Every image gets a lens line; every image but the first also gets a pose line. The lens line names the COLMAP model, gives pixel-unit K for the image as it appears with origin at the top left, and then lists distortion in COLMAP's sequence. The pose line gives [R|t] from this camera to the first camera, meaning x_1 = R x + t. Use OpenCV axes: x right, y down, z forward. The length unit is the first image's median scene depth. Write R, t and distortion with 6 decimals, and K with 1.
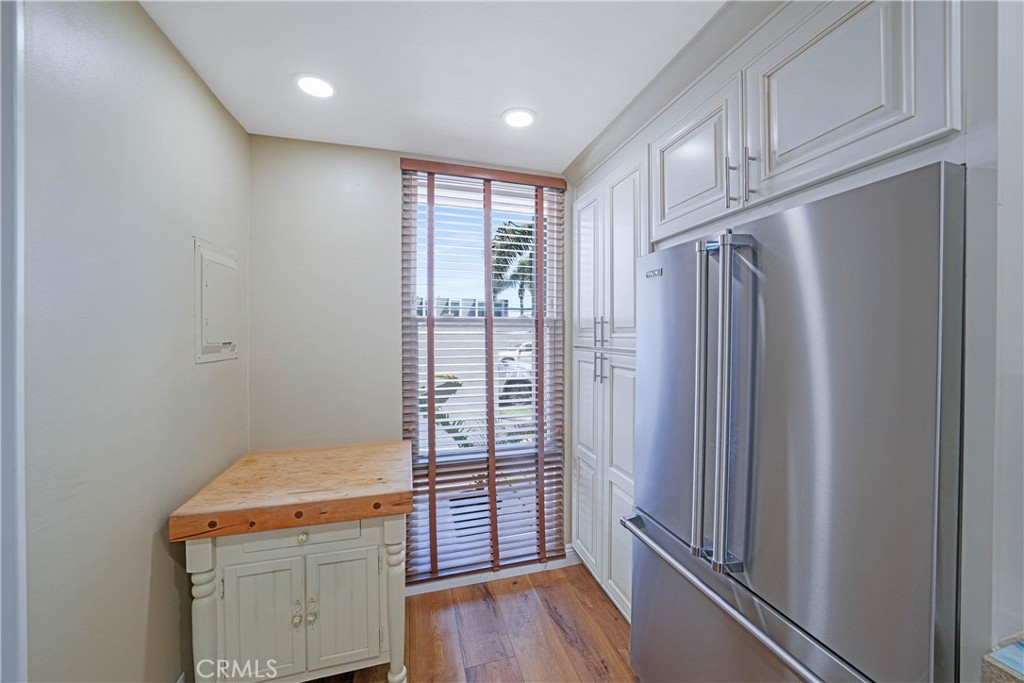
lens RADIAL K [[363.5, 0, 512.7], [0, 363.5, 347.4], [0, 0, 1]] dist [-0.031449, 0.007321]
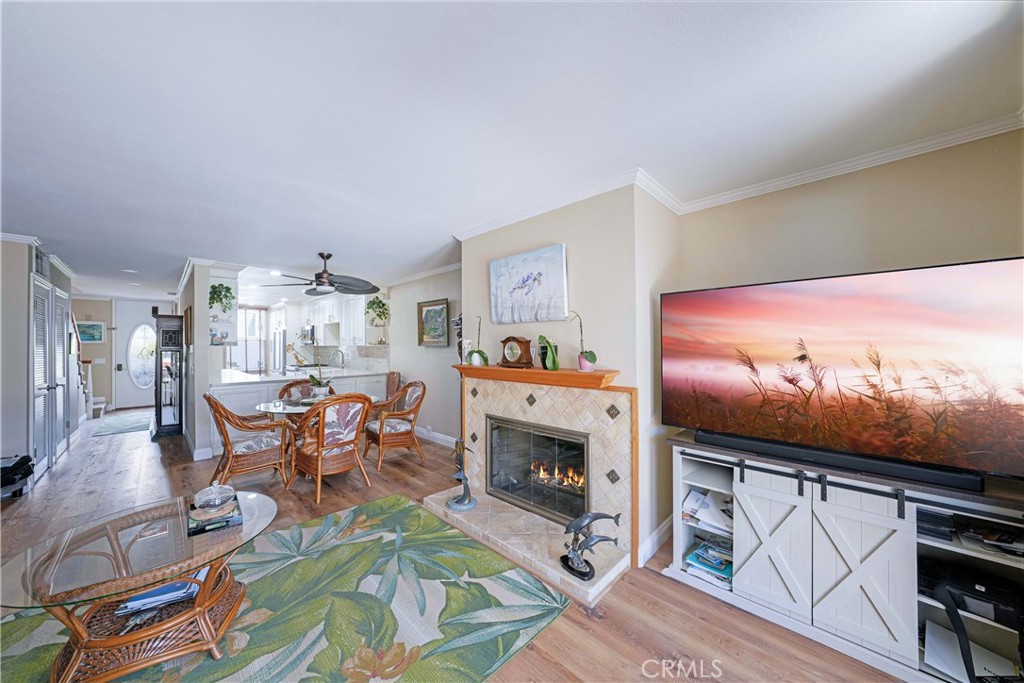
lens RADIAL K [[355.6, 0, 514.6], [0, 355.6, 339.1], [0, 0, 1]] dist [-0.028003, 0.005351]
pose [[0.871914, -0.000861, 0.489658, 0.694688], [0.011935, 0.999739, -0.019494, 0.030178], [-0.489513, 0.022841, 0.871697, -4.279195]]
